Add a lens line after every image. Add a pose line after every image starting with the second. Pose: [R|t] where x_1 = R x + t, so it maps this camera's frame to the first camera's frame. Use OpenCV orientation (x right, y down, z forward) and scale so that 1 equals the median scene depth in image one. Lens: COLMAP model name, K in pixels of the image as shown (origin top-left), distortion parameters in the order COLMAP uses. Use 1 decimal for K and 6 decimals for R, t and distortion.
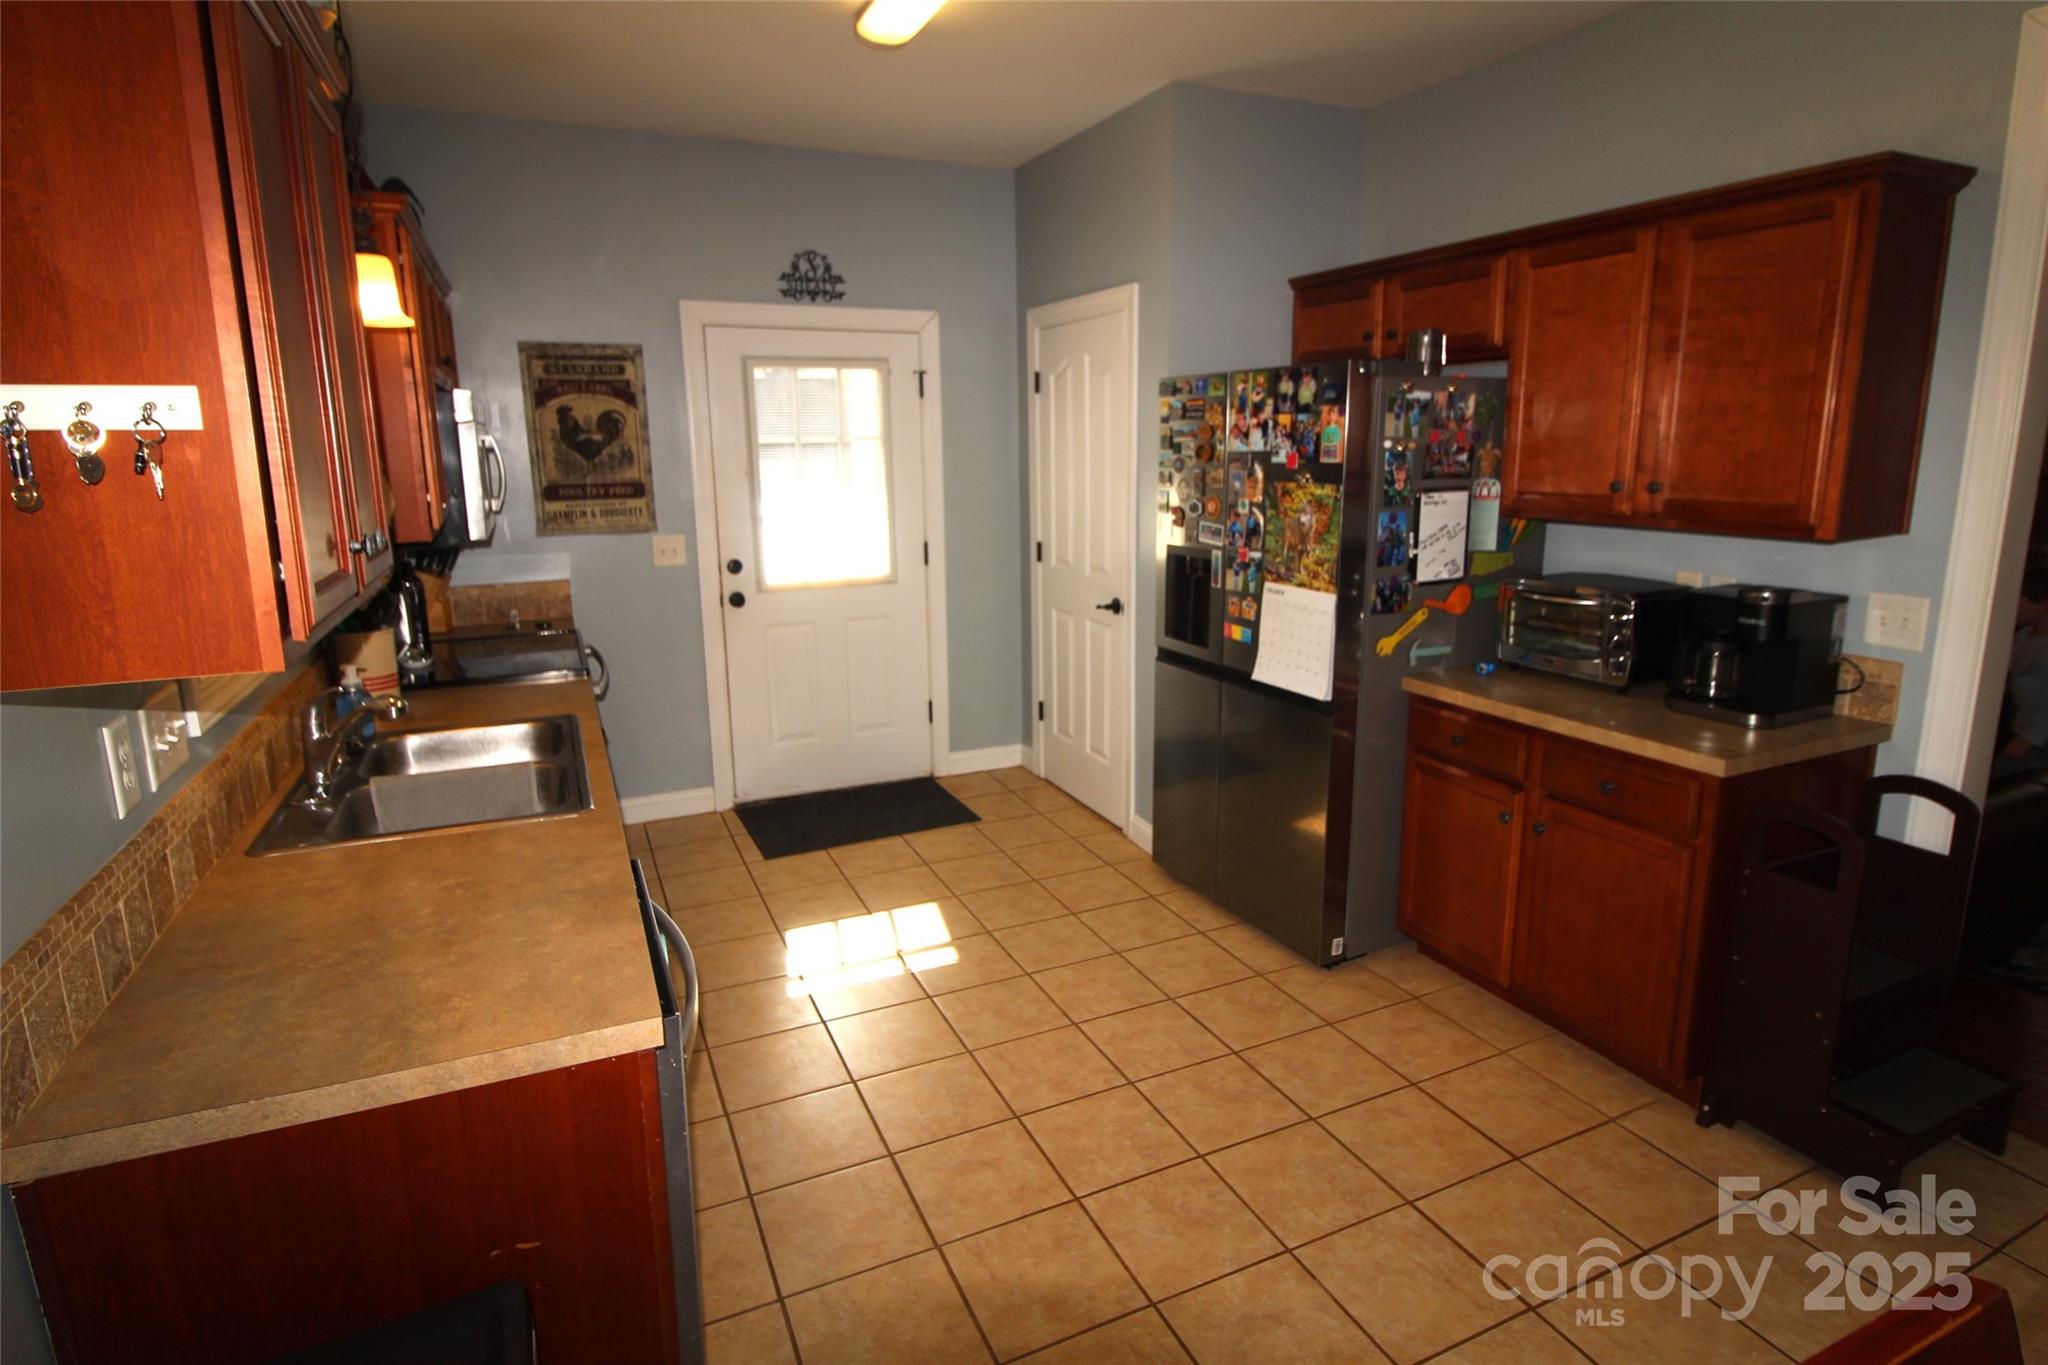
lens RADIAL K [[1060.4, 0, 1039.1], [0, 1060.4, 647.1], [0, 0, 1]] dist [0.001731, -0.010169]
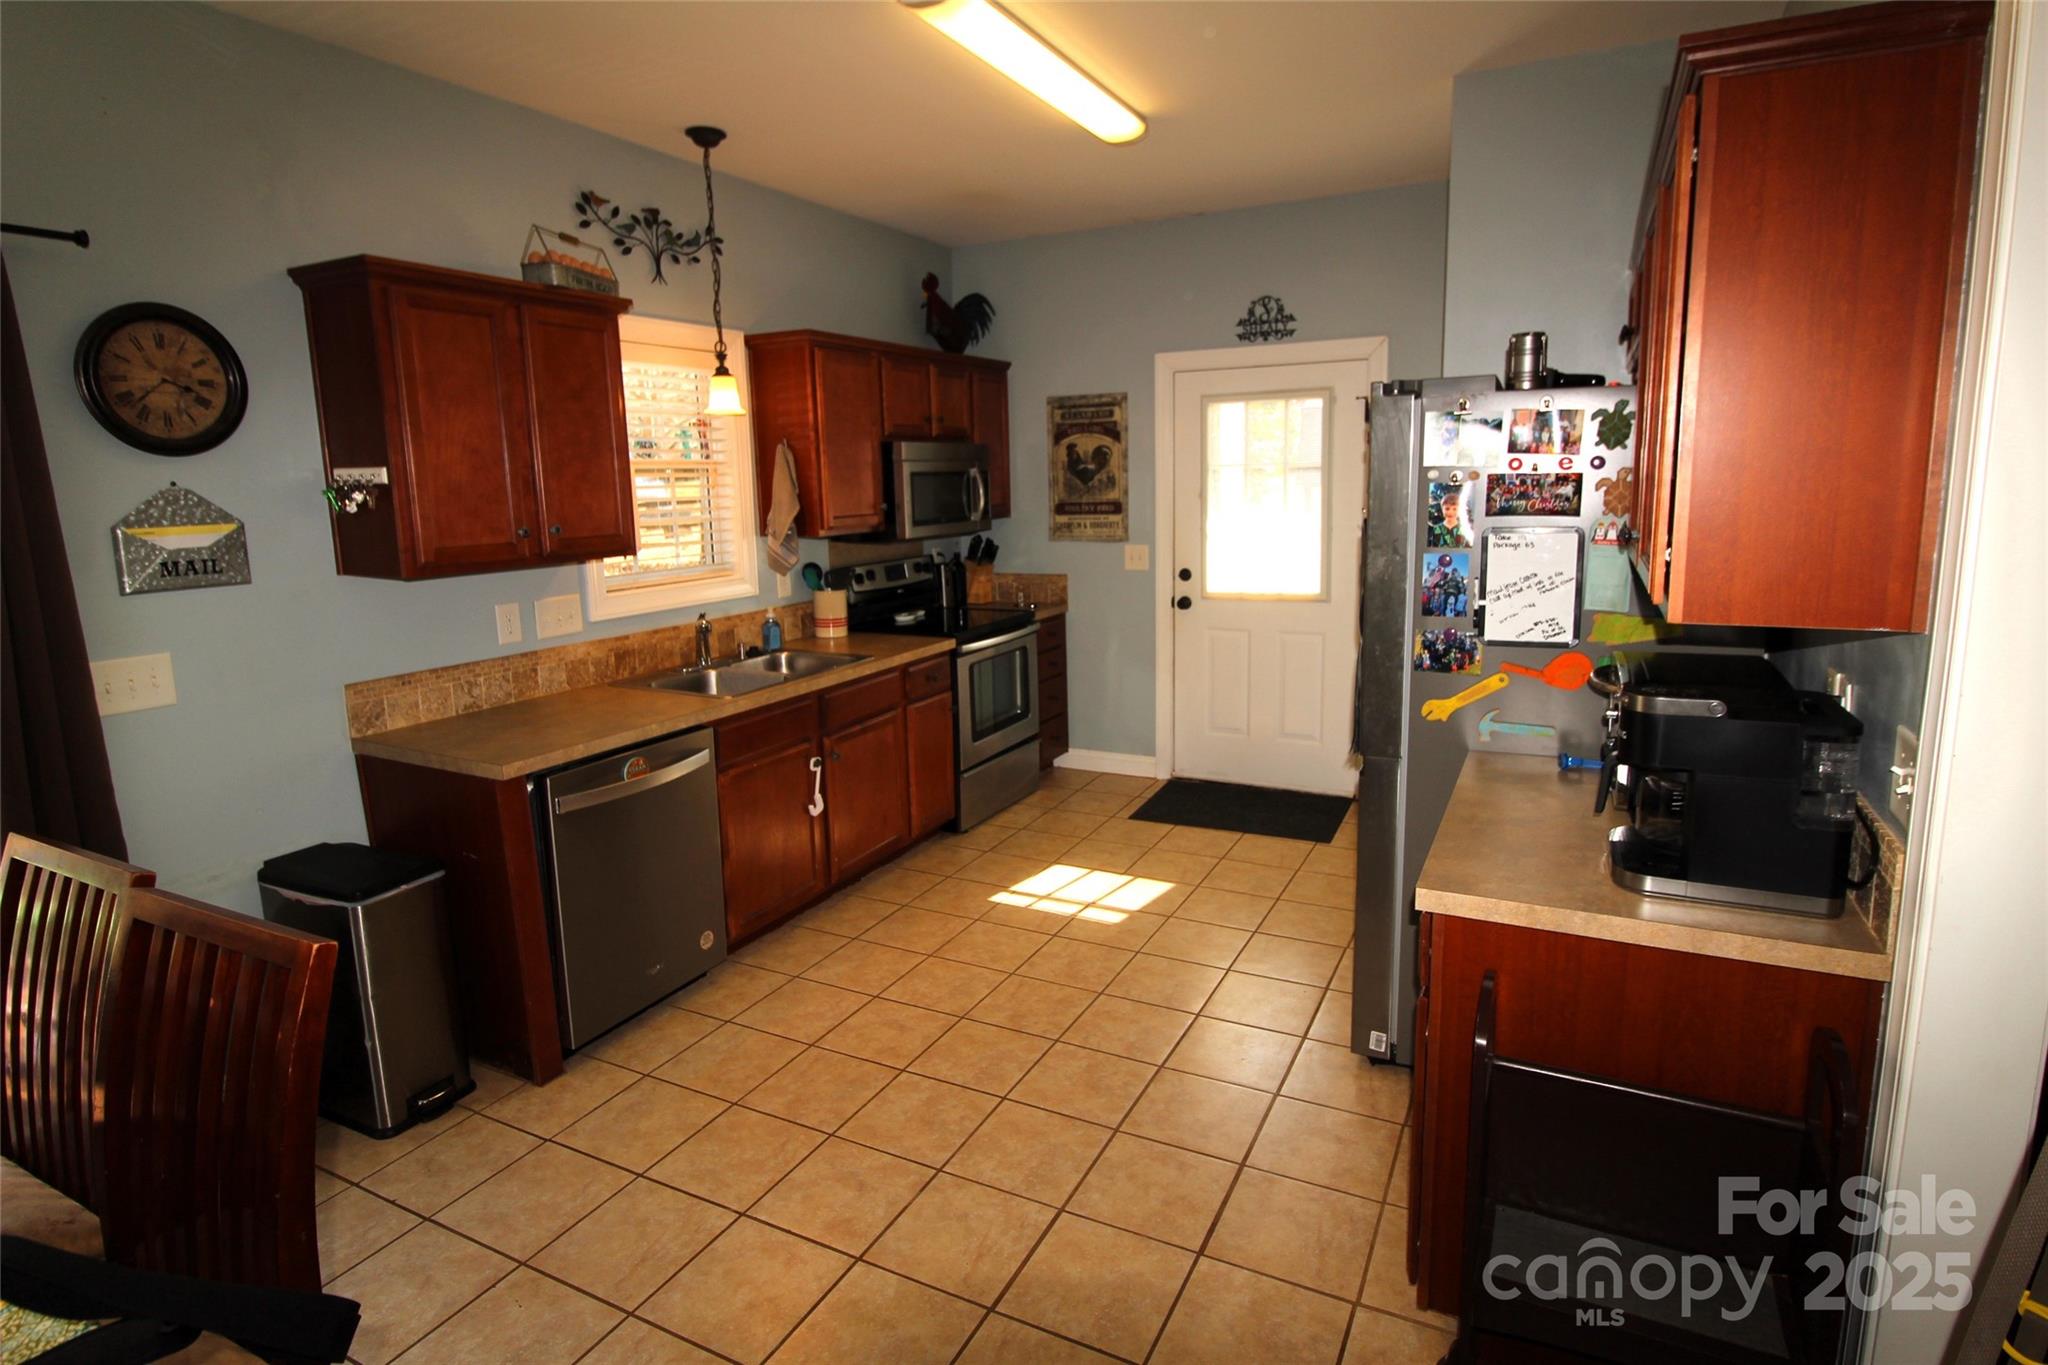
lens RADIAL K [[1060.4, 0, 1039.1], [0, 1060.4, 647.1], [0, 0, 1]] dist [0.001731, -0.010169]
pose [[0.616767, 0.123365, -0.777419, 0.573130], [-0.133557, 0.989723, 0.051096, -0.037705], [0.775733, 0.072315, 0.626905, 0.156524]]
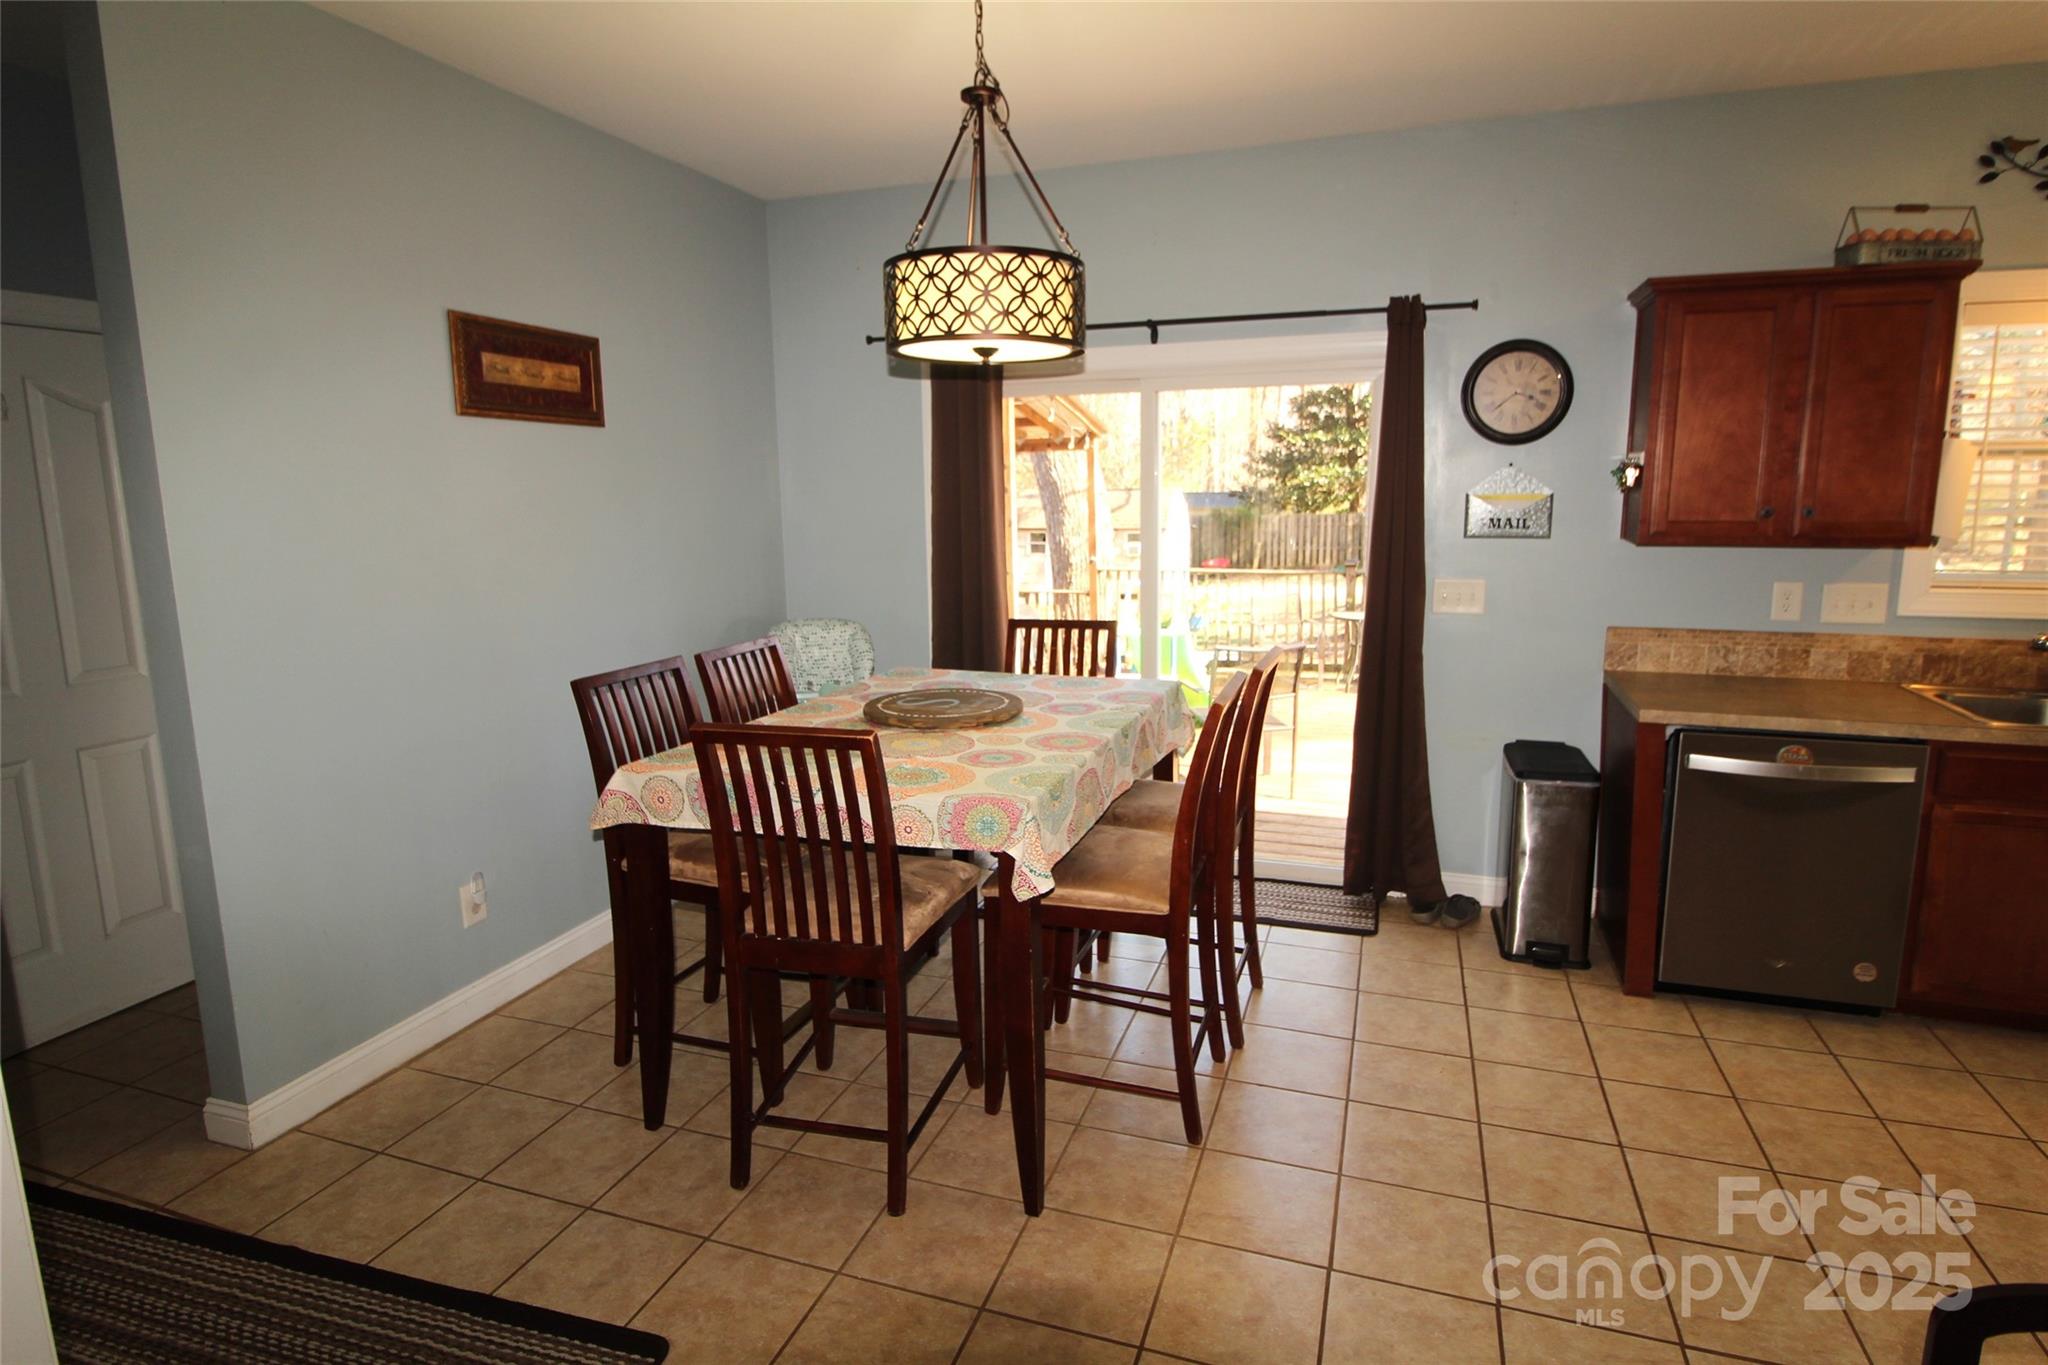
lens RADIAL K [[1060.4, 0, 1039.1], [0, 1060.4, 647.1], [0, 0, 1]] dist [0.001731, -0.010169]
pose [[-0.693829, 0.123774, -0.709423, 0.698097], [-0.121691, 0.950800, 0.284903, -0.091965], [0.709784, 0.284005, -0.644631, 0.477747]]
